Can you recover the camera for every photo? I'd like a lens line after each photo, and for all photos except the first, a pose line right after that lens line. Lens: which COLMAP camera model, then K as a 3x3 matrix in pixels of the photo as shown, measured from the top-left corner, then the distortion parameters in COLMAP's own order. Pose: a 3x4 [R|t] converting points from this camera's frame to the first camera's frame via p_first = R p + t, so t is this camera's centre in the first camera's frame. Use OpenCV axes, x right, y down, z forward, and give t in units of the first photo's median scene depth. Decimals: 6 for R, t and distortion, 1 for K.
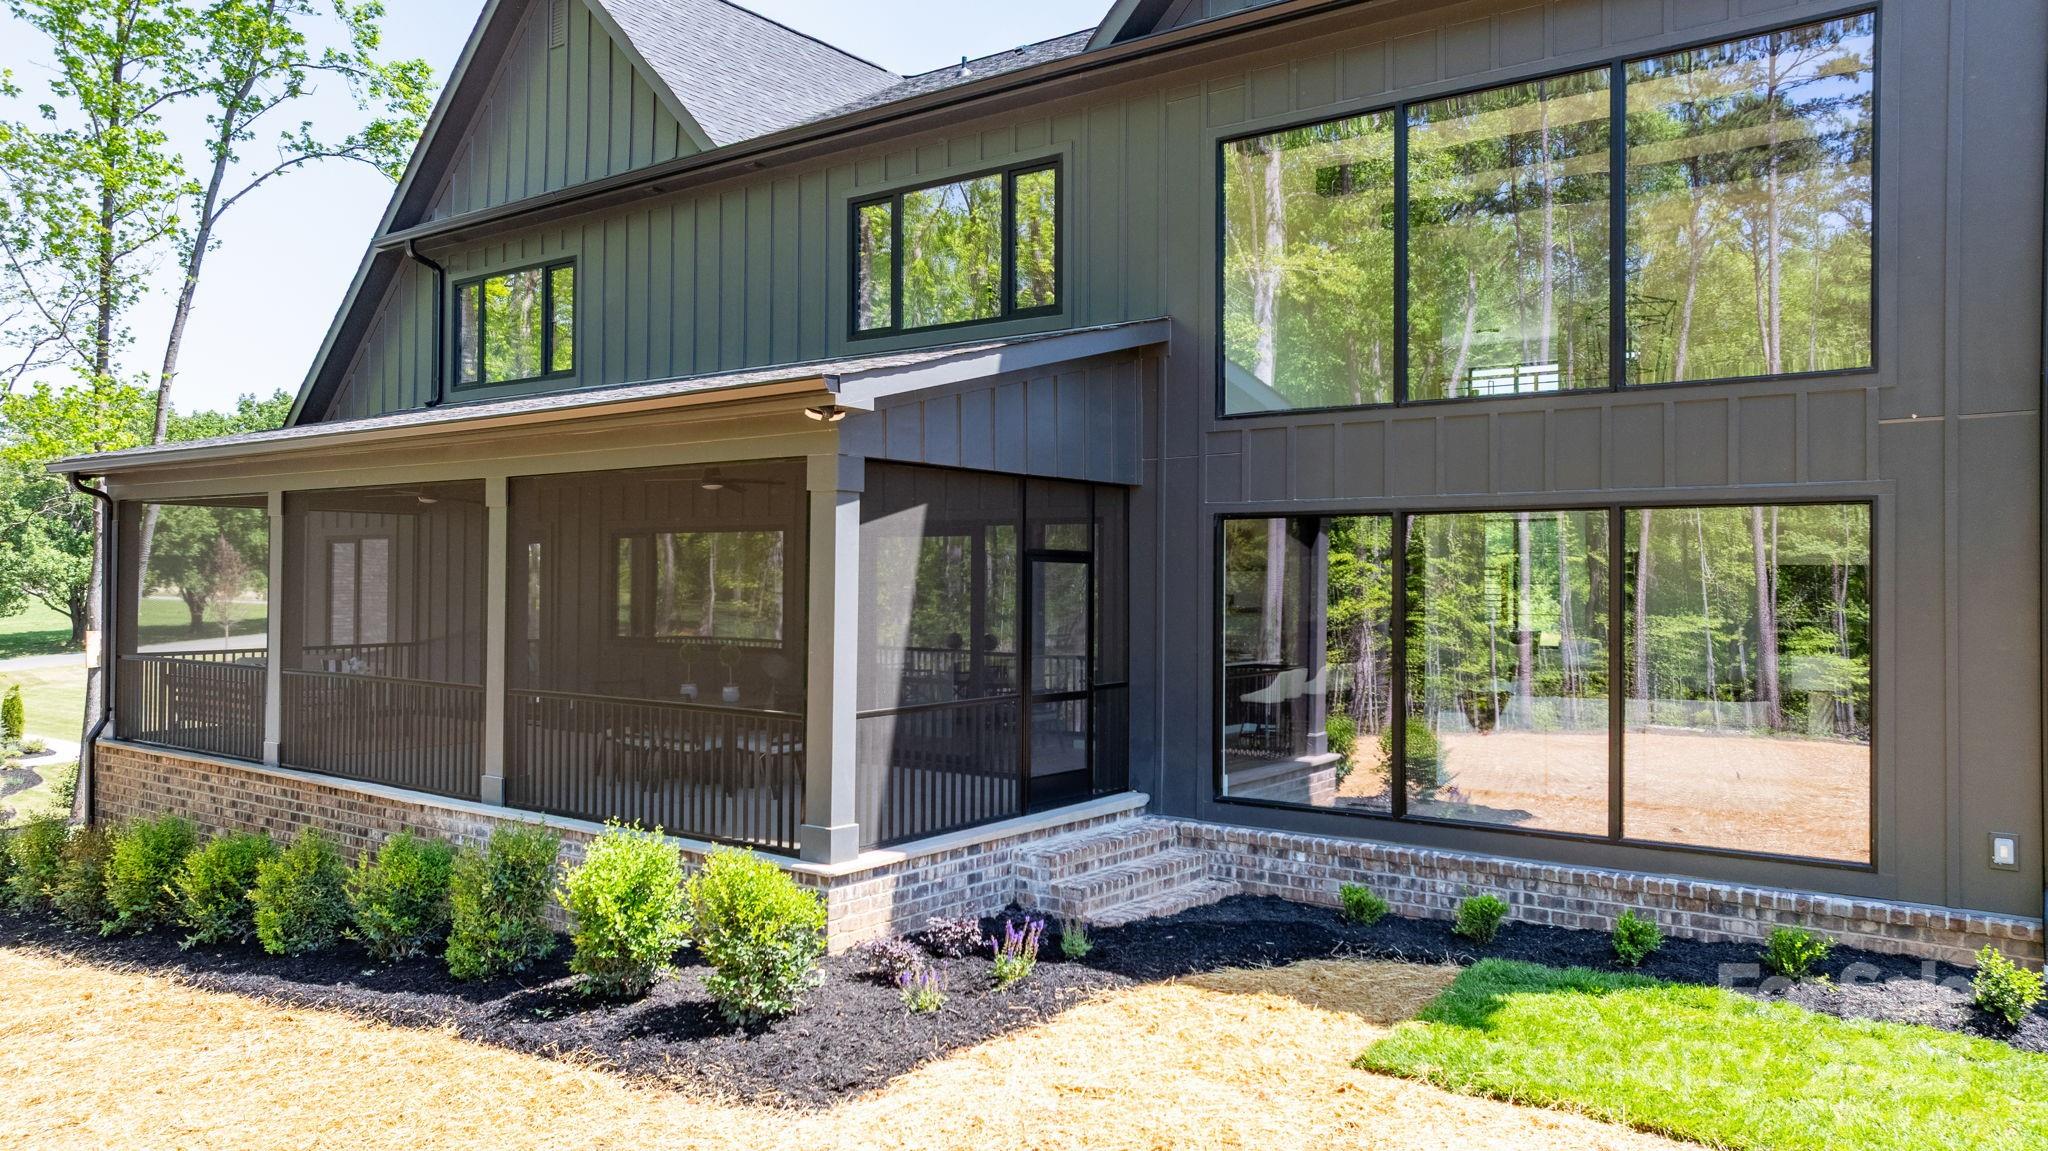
lens RADIAL K [[1440.5, 0, 1024.0], [0, 1440.5, 575.5], [0, 0, 1]] dist [-0.014740, 0.029238]
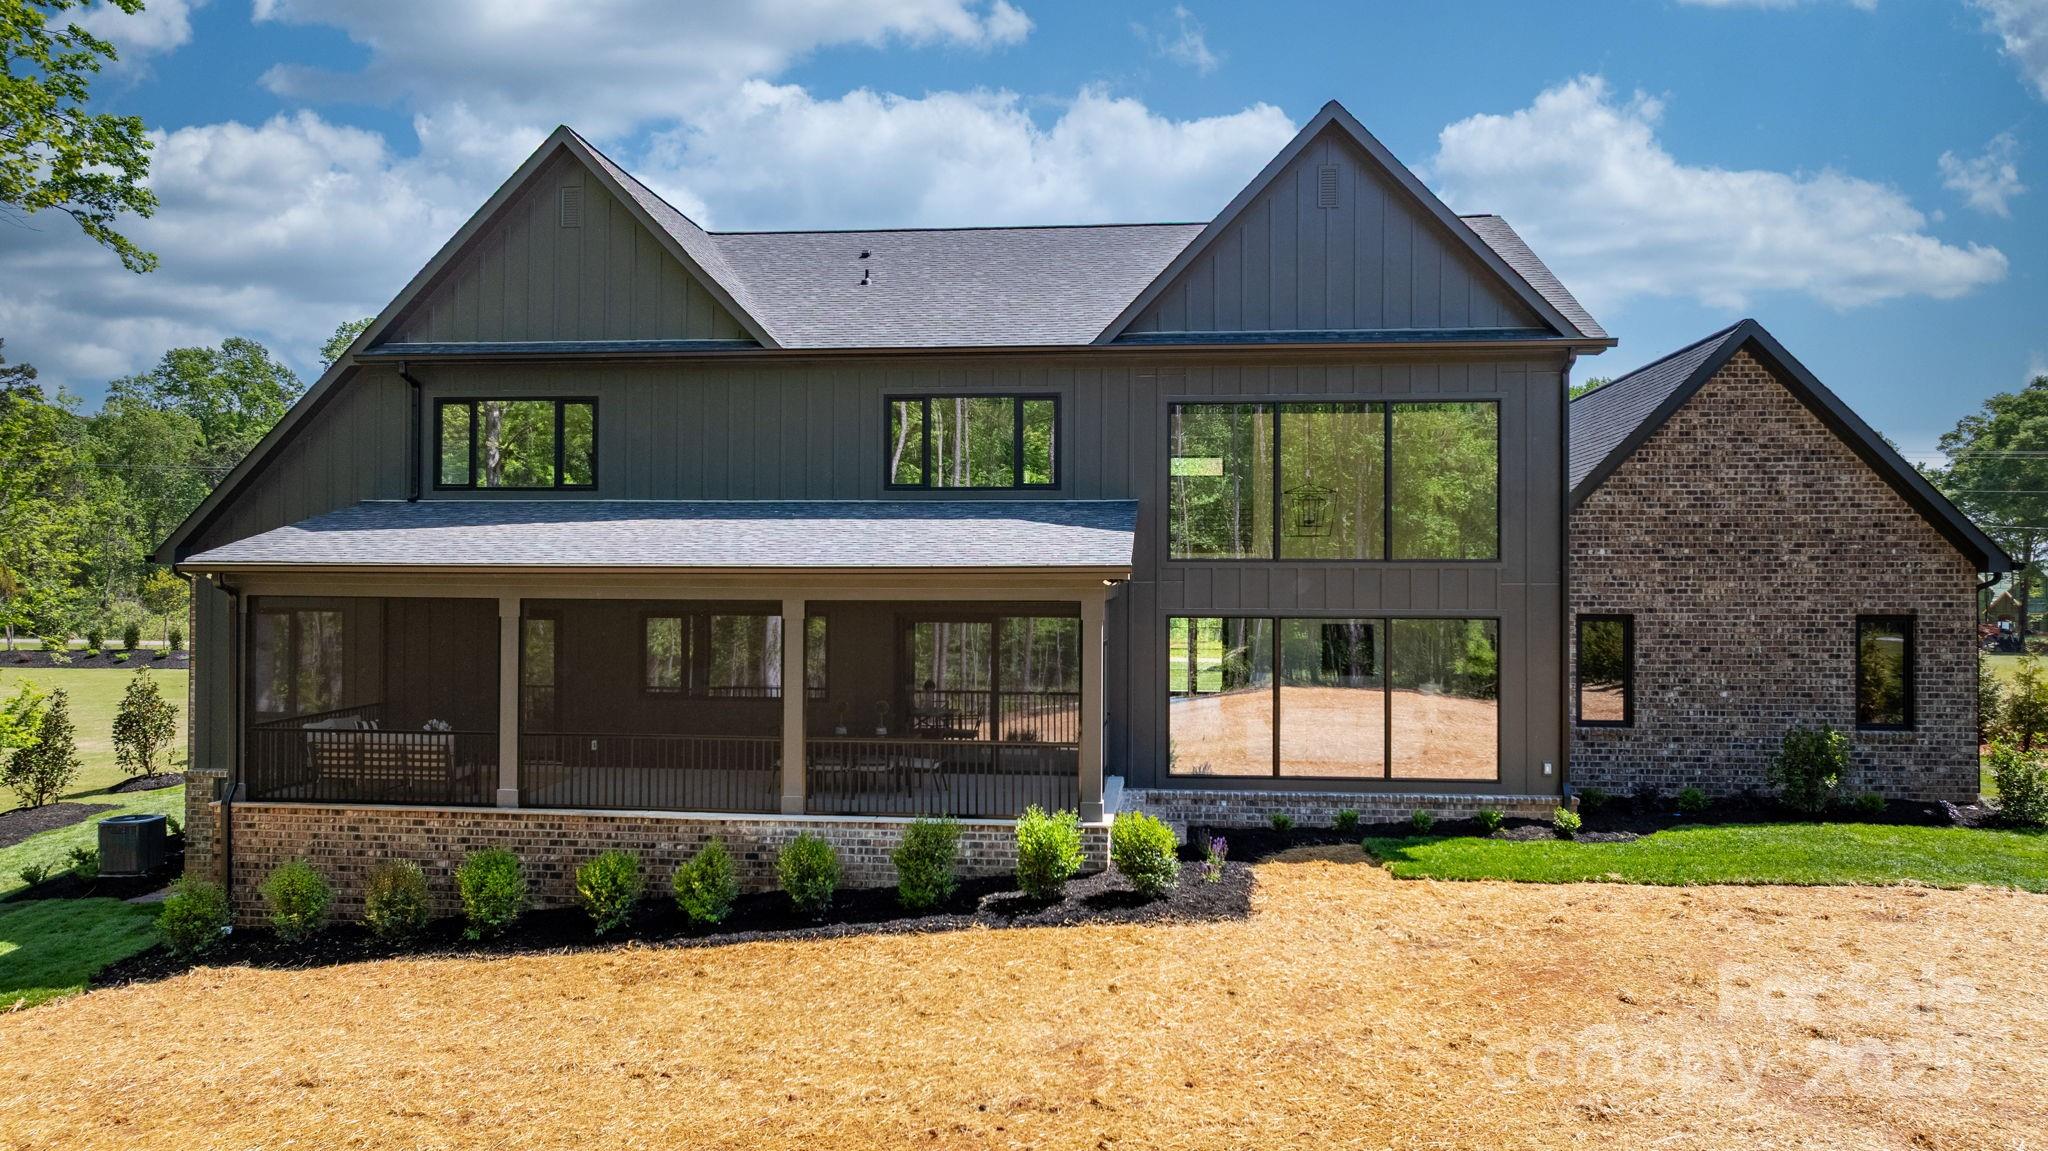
lens RADIAL K [[1444.5, 0, 1024.0], [0, 1444.5, 575.5], [0, 0, 1]] dist [0.003940, 0.001188]
pose [[0.856492, -0.001921, 0.516156, -0.985818], [-0.001436, 0.999980, 0.006105, -0.107558], [-0.516158, -0.005970, 0.856473, -0.453042]]
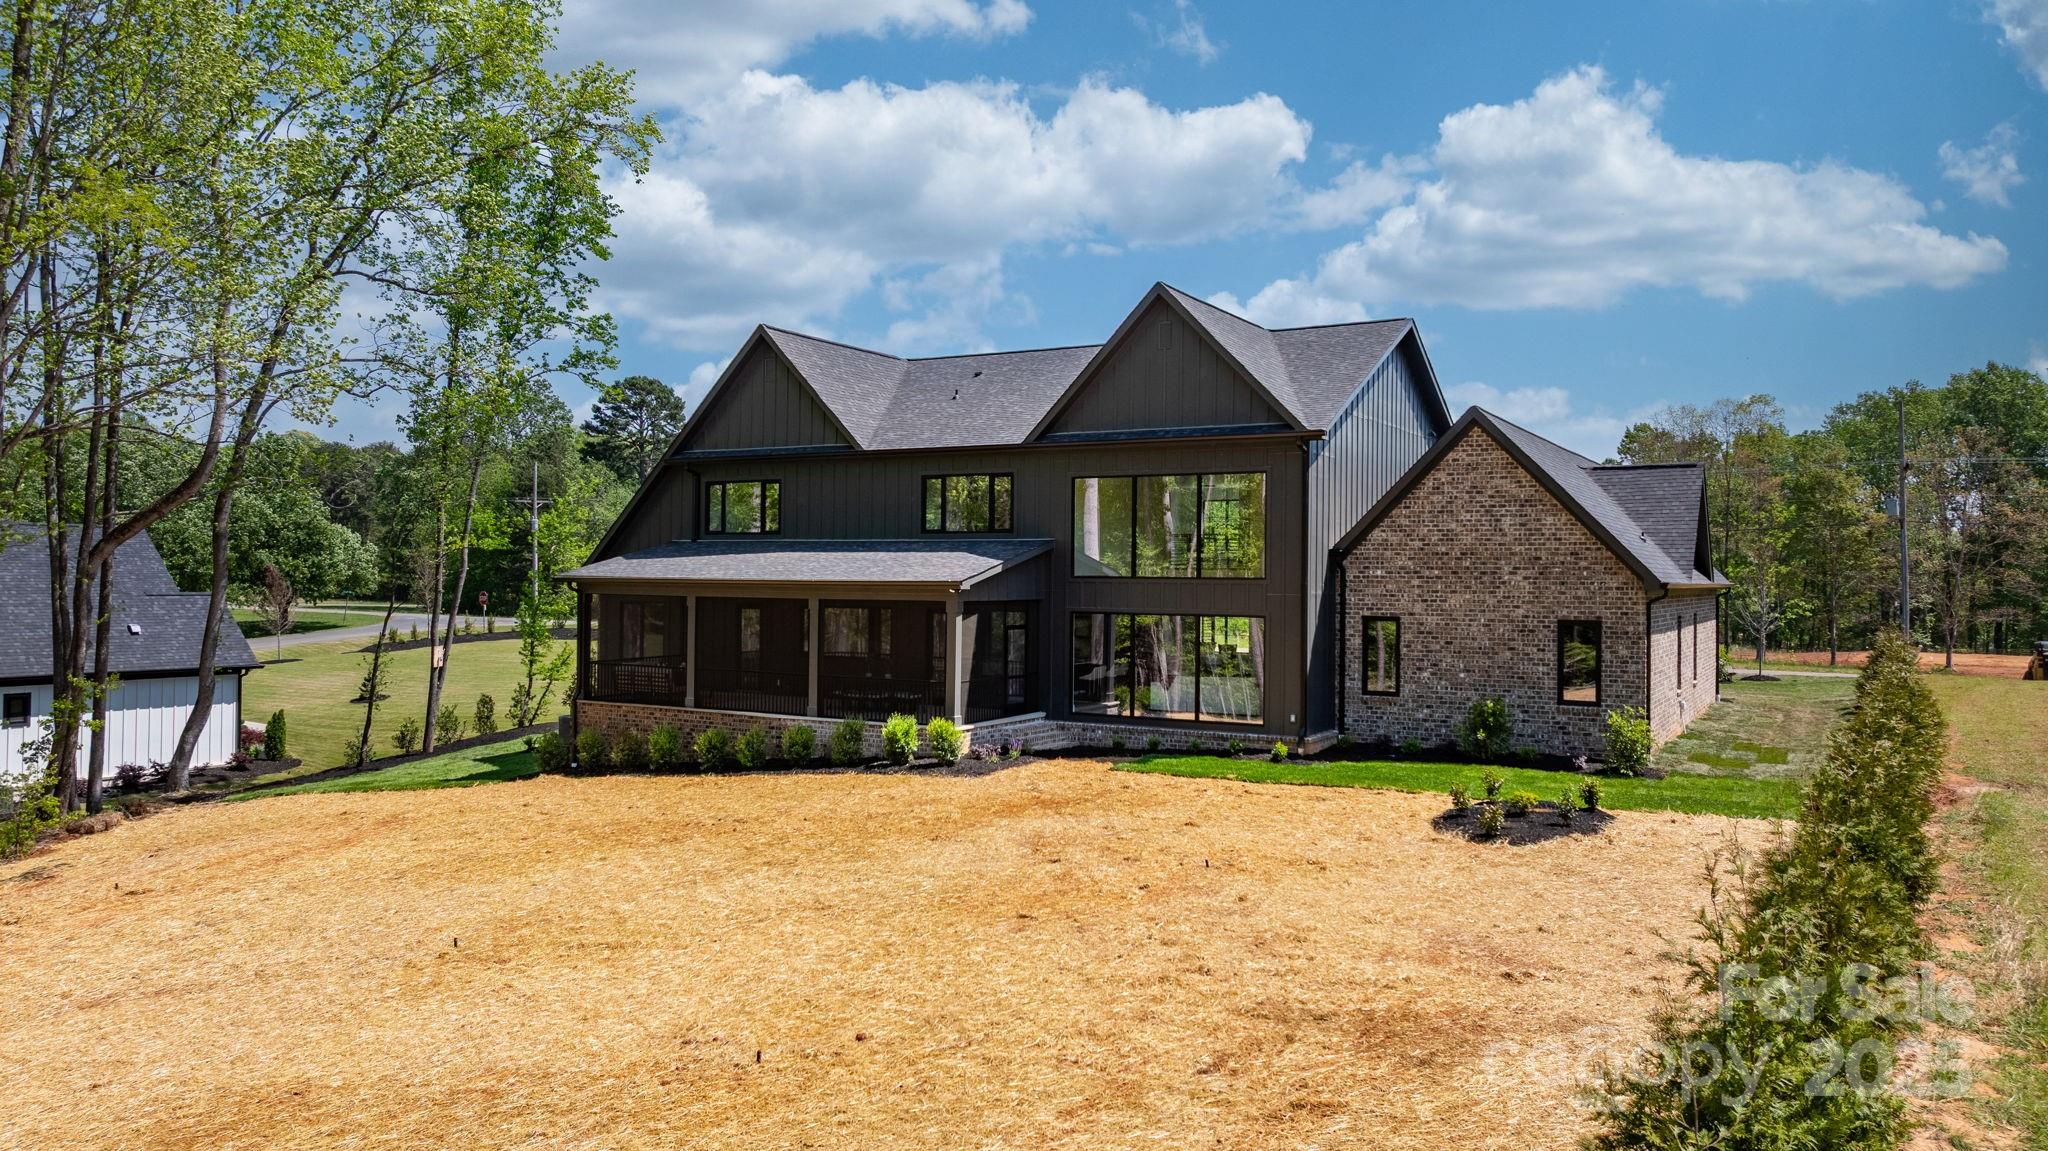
lens RADIAL K [[1440.5, 0, 1024.0], [0, 1440.5, 575.5], [0, 0, 1]] dist [-0.014740, 0.029238]
pose [[0.993768, 0.005019, 0.111352, -0.284187], [-0.005566, 0.999974, 0.004601, -0.132000], [-0.111326, -0.005192, 0.993770, -1.867118]]
